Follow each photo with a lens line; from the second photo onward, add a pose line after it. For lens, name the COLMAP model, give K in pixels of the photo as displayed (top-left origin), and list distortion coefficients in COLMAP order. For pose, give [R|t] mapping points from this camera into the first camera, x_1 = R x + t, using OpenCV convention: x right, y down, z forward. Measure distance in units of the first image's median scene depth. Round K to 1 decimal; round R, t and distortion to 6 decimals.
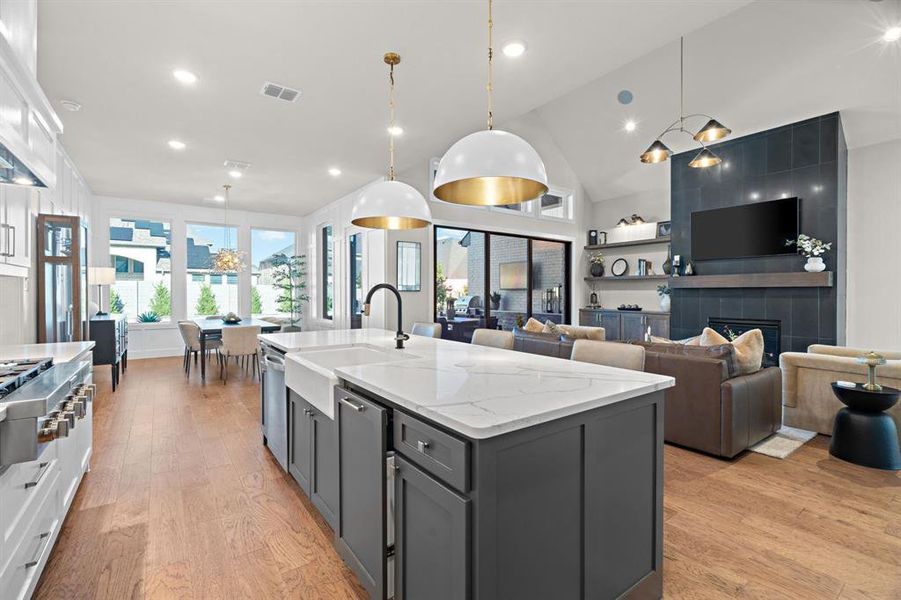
lens RADIAL K [[406.2, 0, 449.2], [0, 406.2, 295.5], [0, 0, 1]] dist [0.002932, -0.000375]
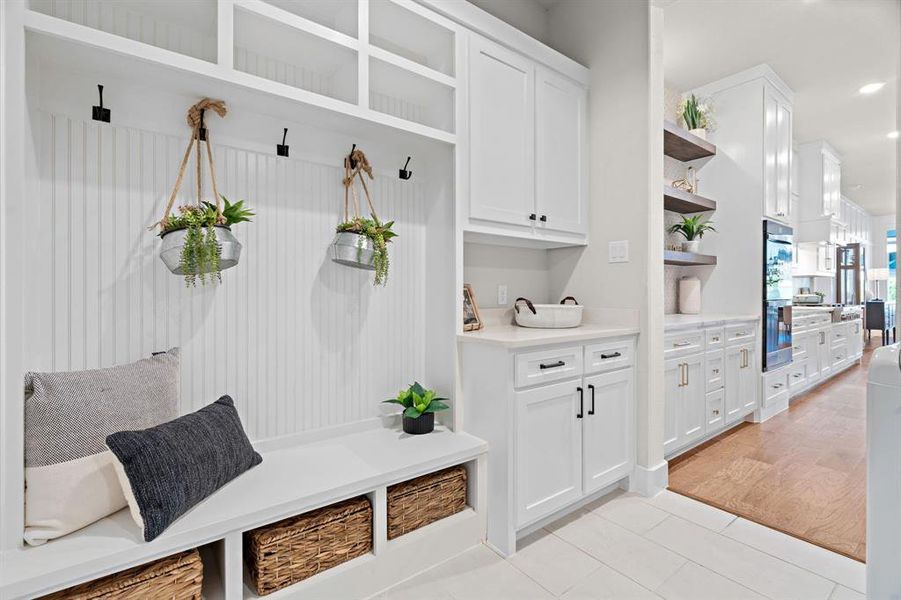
lens RADIAL K [[406.2, 0, 445.3], [0, 406.2, 294.9], [0, 0, 1]] dist [0.002932, -0.000375]
pose [[0.021310, 0.001808, -0.999771, 0.593248], [-0.002876, 0.999994, 0.001747, 0.029246], [0.999769, 0.002838, 0.021315, -0.605202]]
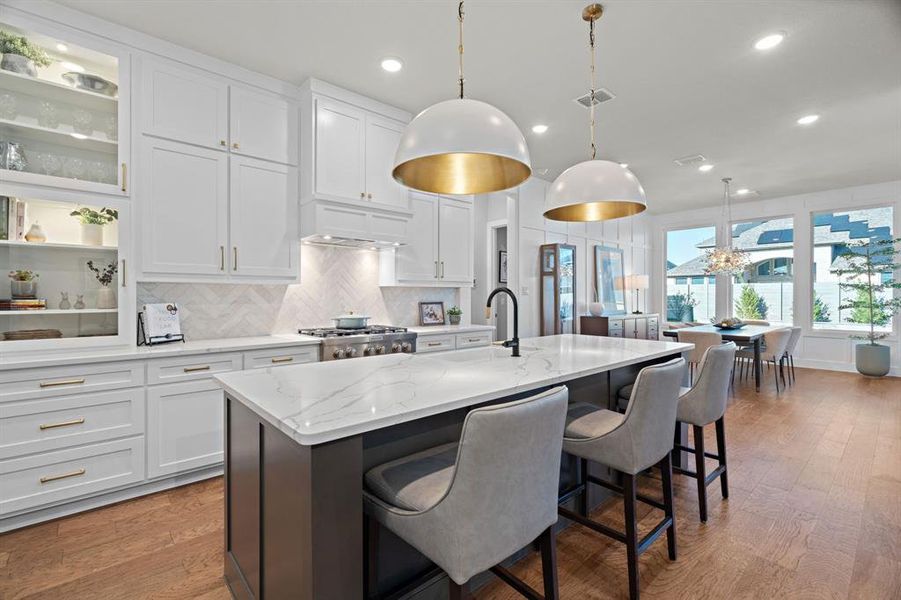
lens RADIAL K [[406.2, 0, 450.7], [0, 406.2, 301.7], [0, 0, 1]] dist [0.002932, -0.000375]
pose [[0.113460, 0.016054, -0.993413, 0.317973], [-0.006967, 0.999858, 0.015362, -0.002820], [0.993518, 0.005178, 0.113556, 0.301619]]
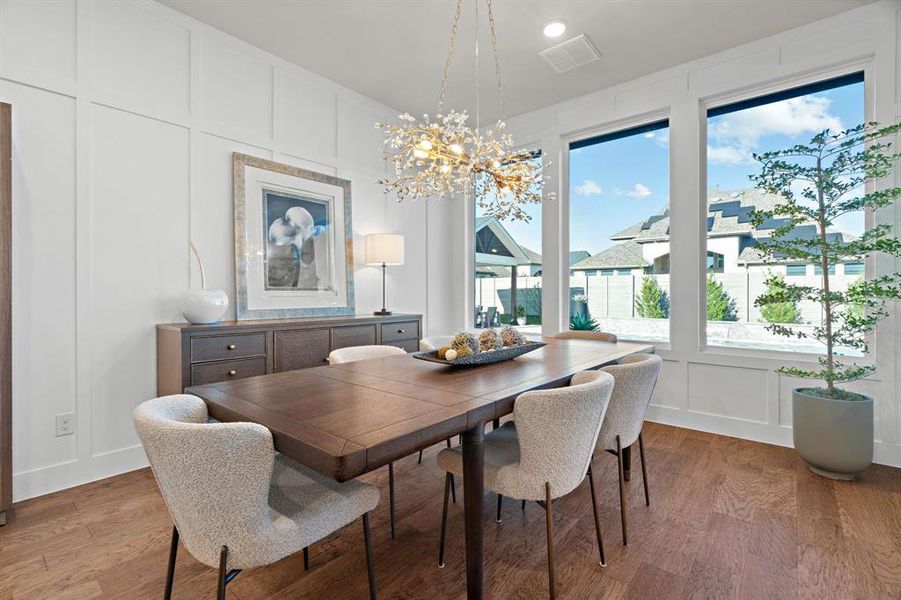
lens RADIAL K [[406.2, 0, 448.5], [0, 406.2, 294.1], [0, 0, 1]] dist [0.002932, -0.000375]
pose [[0.242348, 0.004206, -0.970180, -0.255618], [-0.006448, 0.999975, 0.002725, 0.014554], [0.970168, 0.005595, 0.242369, 0.975710]]
